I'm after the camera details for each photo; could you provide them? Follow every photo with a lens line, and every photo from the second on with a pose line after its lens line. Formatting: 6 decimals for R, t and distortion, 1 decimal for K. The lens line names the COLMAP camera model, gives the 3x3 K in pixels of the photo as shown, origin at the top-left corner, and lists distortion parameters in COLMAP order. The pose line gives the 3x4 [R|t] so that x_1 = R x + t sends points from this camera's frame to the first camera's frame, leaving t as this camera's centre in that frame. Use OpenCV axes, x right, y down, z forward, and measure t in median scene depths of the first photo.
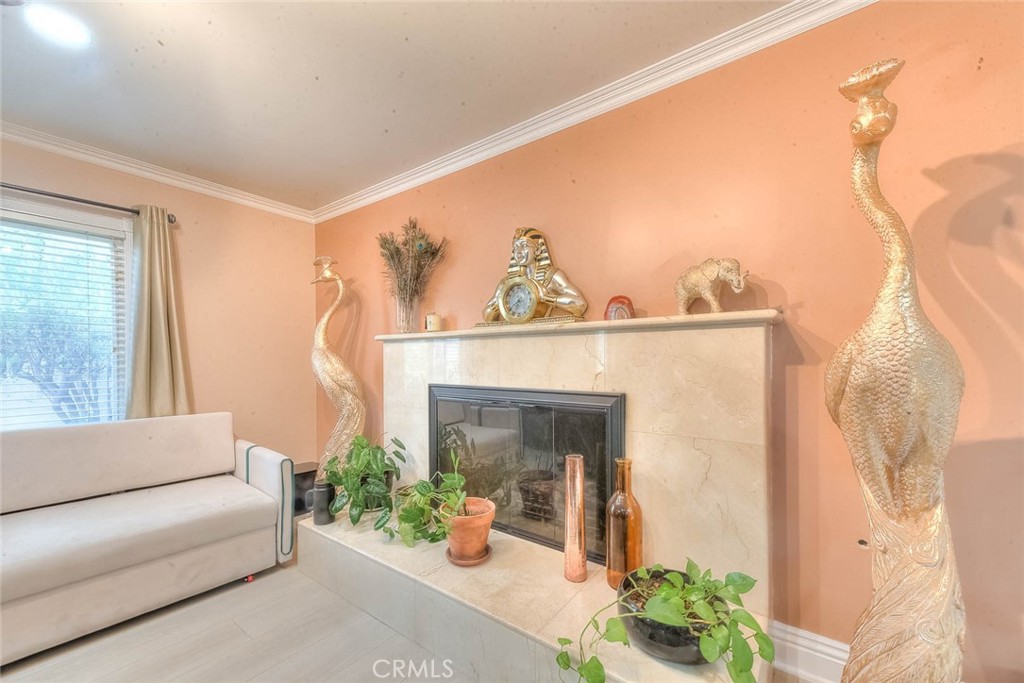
lens RADIAL K [[394.8, 0, 516.4], [0, 394.8, 346.0], [0, 0, 1]] dist [0.007287, -0.000117]
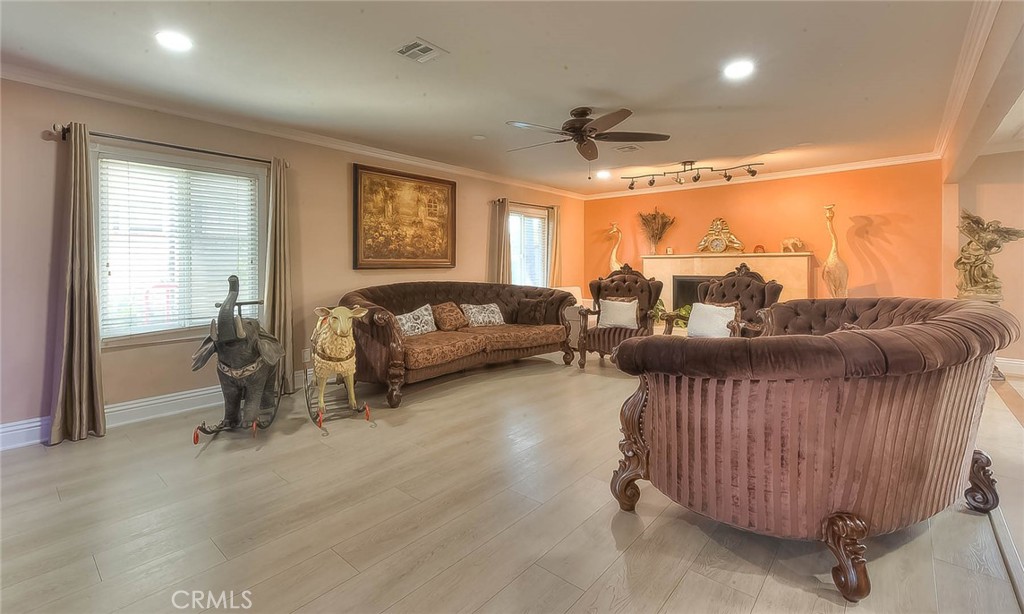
lens RADIAL K [[425.5, 0, 507.5], [0, 425.5, 257.0], [0, 0, 1]] dist [0.000597, 0.000049]
pose [[0.997643, 0.001652, -0.068597, -1.749161], [-0.001002, 0.999954, 0.009515, -0.075878], [0.068609, -0.009424, 0.997599, -2.918375]]
